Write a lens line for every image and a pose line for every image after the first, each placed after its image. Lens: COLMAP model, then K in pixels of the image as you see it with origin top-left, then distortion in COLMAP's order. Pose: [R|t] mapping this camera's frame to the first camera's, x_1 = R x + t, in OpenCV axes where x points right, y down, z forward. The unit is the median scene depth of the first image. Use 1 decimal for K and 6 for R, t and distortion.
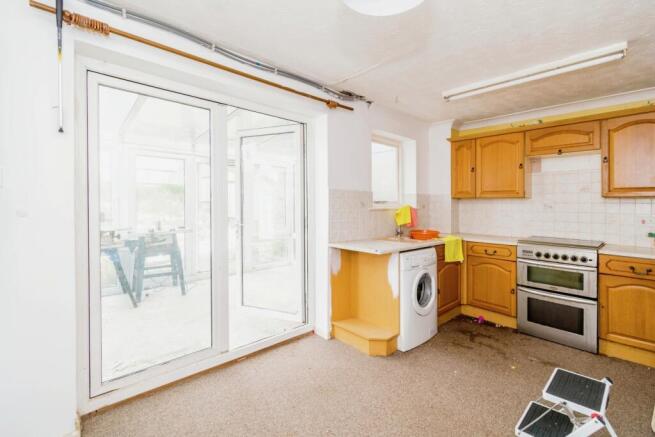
lens RADIAL K [[292.9, 0, 327.4], [0, 292.9, 209.4], [0, 0, 1]] dist [-0.001477, 0.000398]
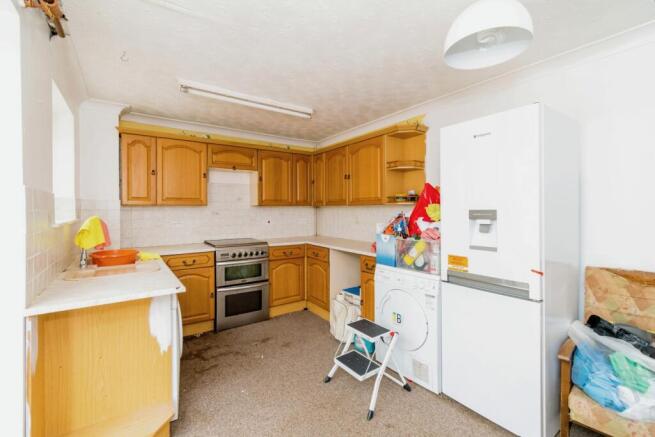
lens RADIAL K [[292.9, 0, 327.4], [0, 292.9, 209.4], [0, 0, 1]] dist [-0.001477, 0.000398]
pose [[0.131413, -0.010420, 0.991273, -0.354856], [0.023847, 0.999689, 0.007347, -0.024958], [-0.991041, 0.022674, 0.131621, 0.461429]]
